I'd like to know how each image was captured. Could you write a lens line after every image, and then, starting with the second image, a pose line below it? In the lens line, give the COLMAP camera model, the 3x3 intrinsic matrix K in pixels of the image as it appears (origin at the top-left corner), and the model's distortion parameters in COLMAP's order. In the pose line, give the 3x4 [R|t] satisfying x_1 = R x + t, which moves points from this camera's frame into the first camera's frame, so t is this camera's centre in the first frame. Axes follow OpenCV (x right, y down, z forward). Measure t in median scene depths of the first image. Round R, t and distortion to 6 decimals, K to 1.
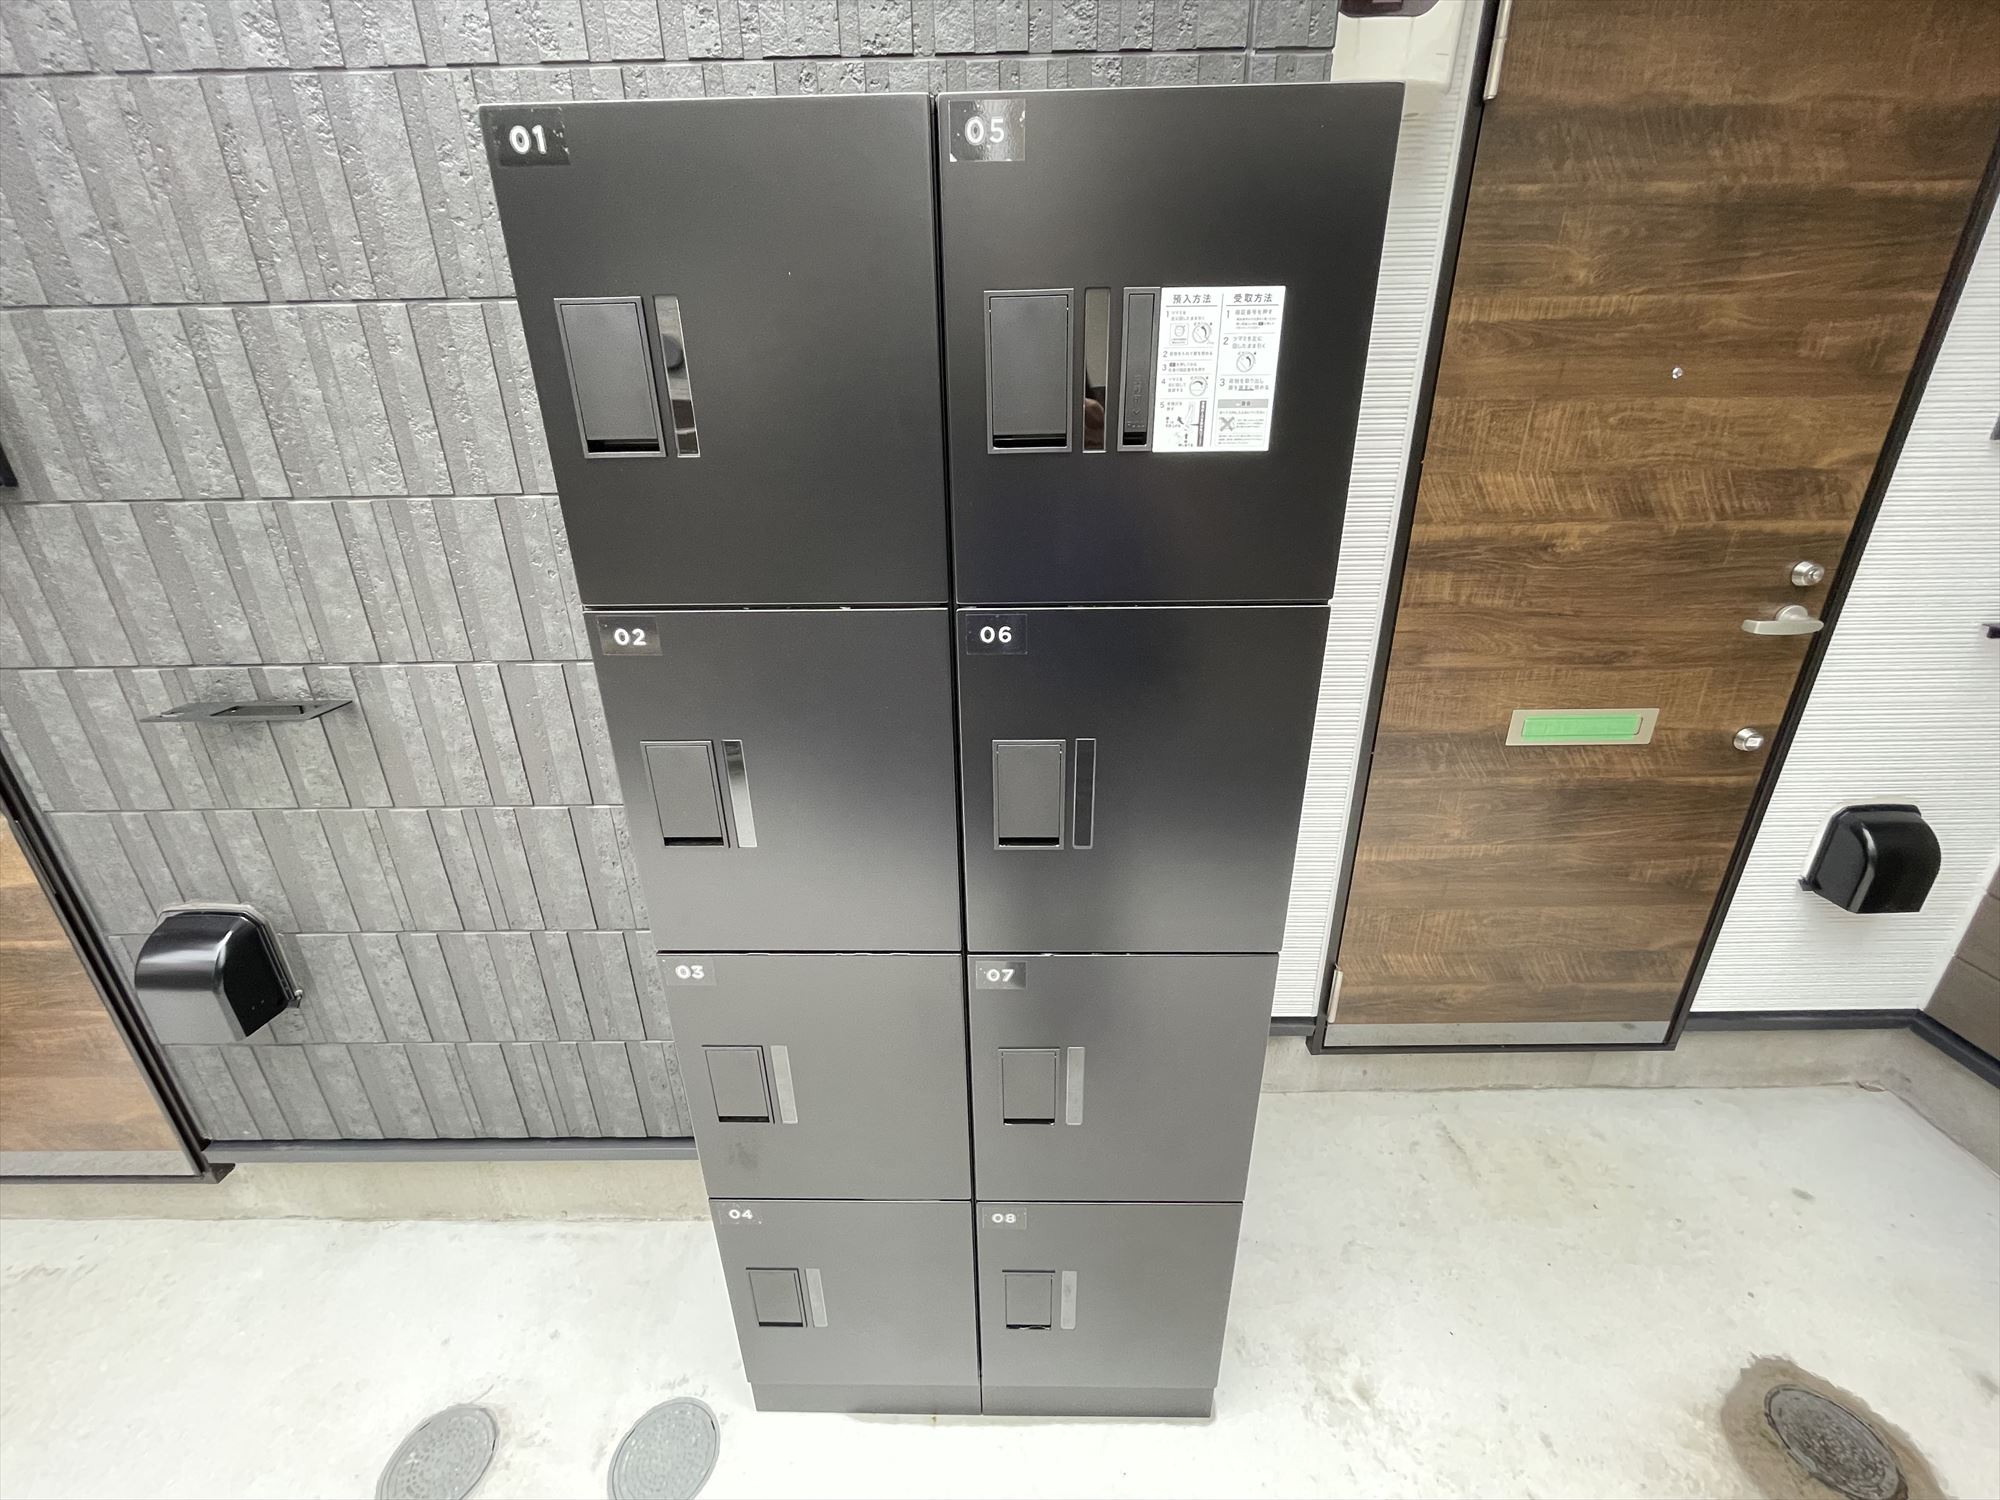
lens RADIAL K [[807.0, 0, 1001.0], [0, 807.0, 748.1], [0, 0, 1]] dist [-0.004417, 0.001206]
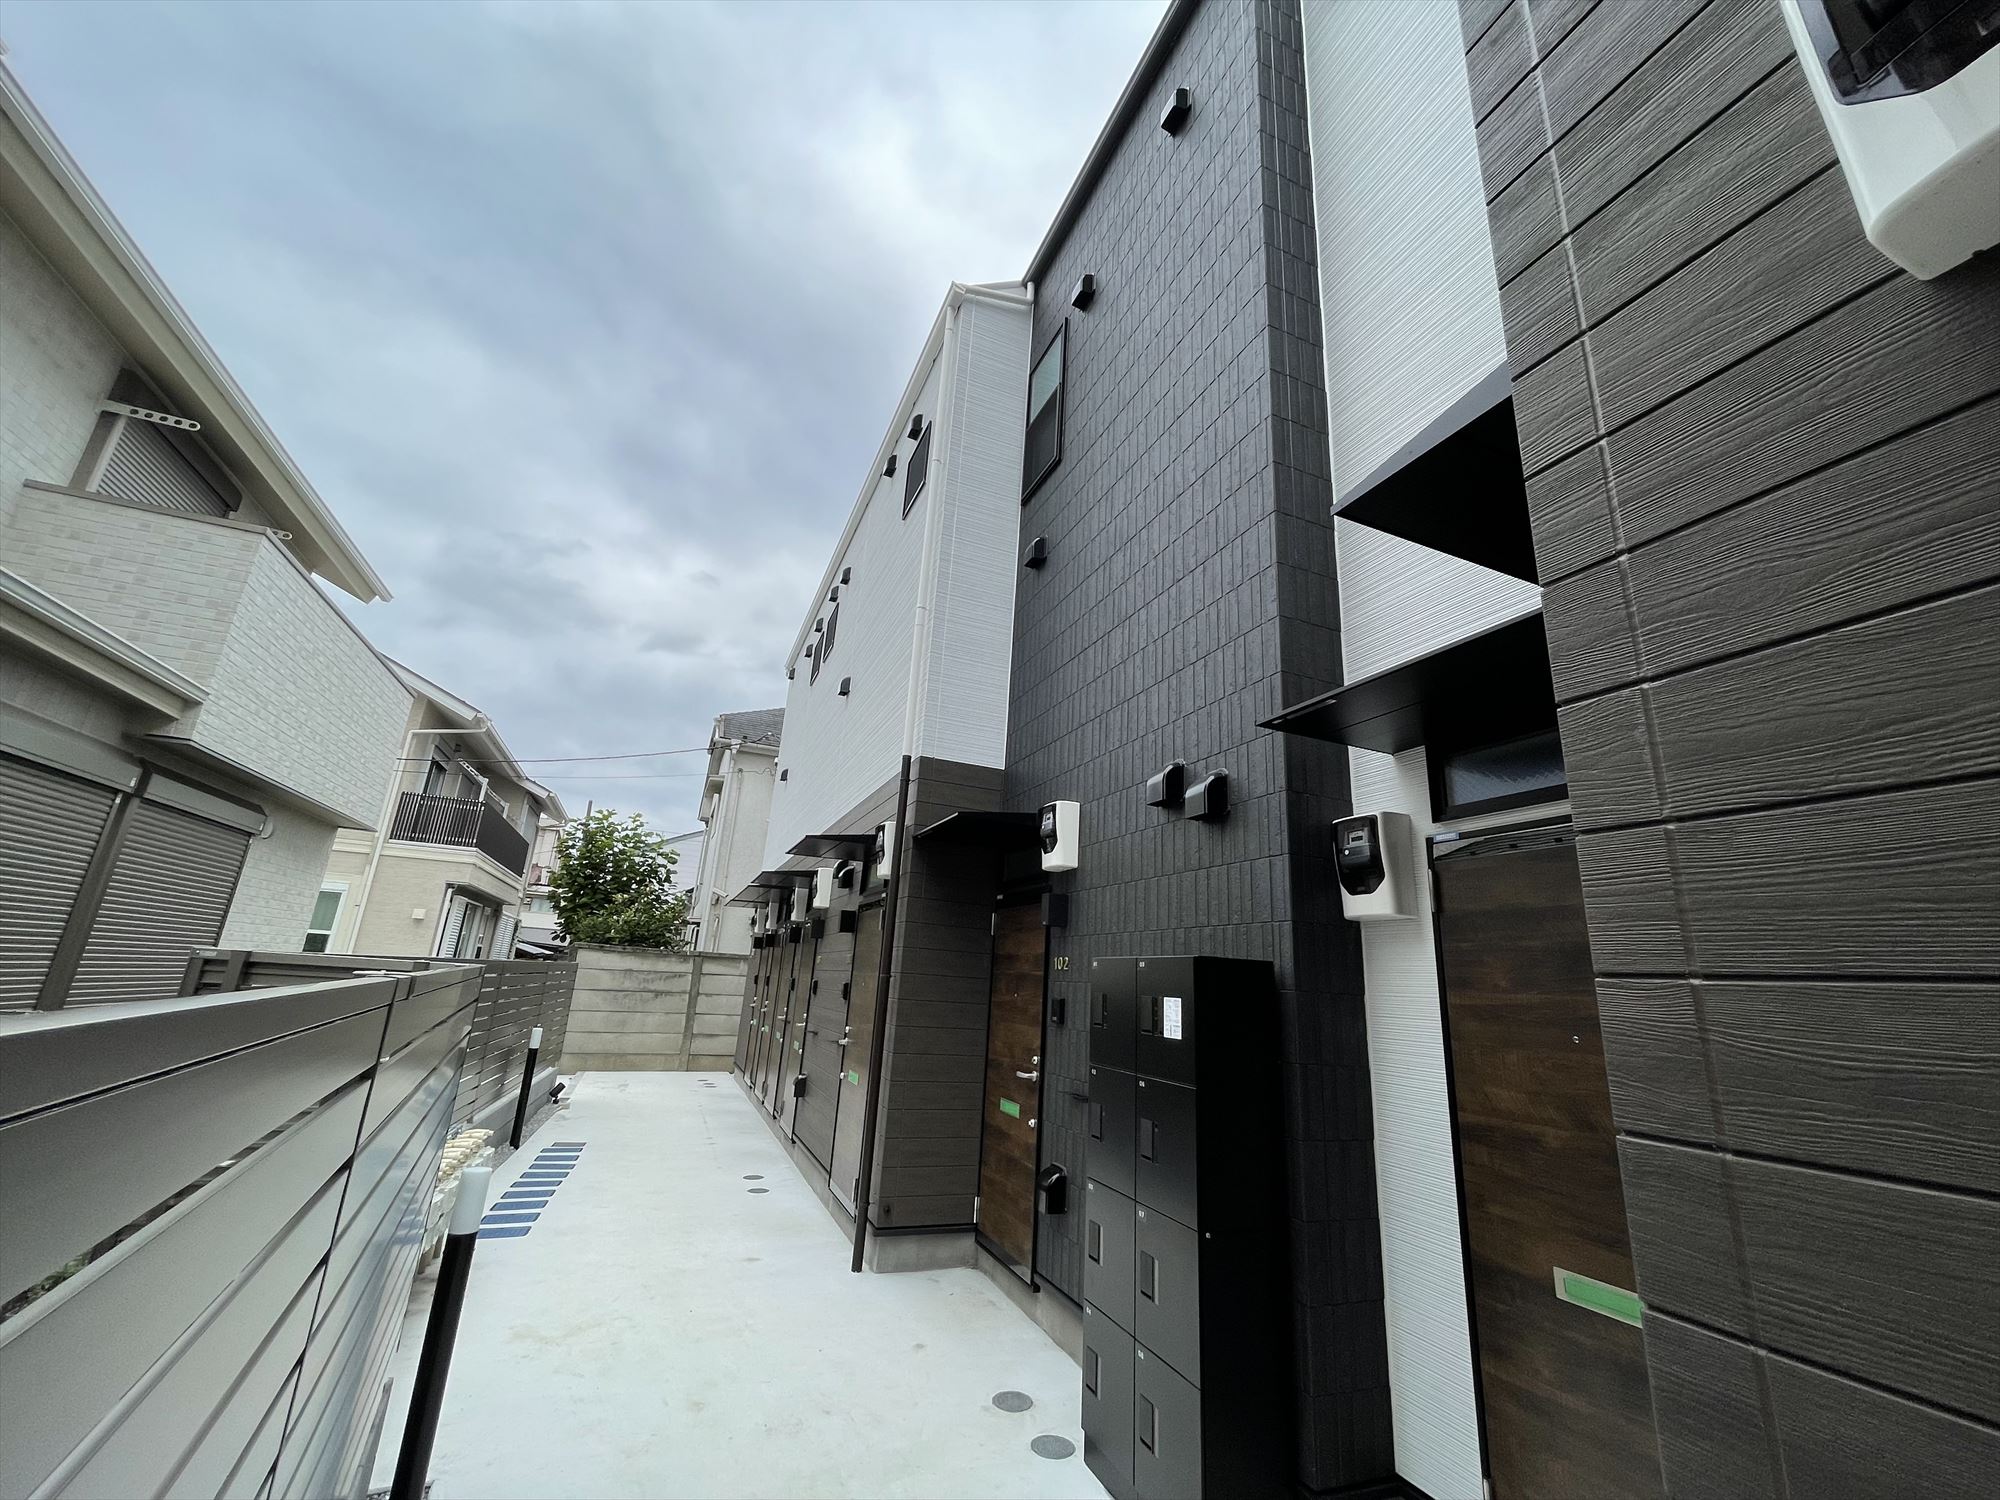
lens RADIAL K [[807.0, 0, 1001.0], [0, 807.0, 748.1], [0, 0, 1]] dist [-0.004417, 0.001206]
pose [[0.384910, -0.226960, -0.894614, 2.004409], [-0.404599, 0.829702, -0.384572, 0.153382], [0.829545, 0.509985, 0.227533, -0.667458]]
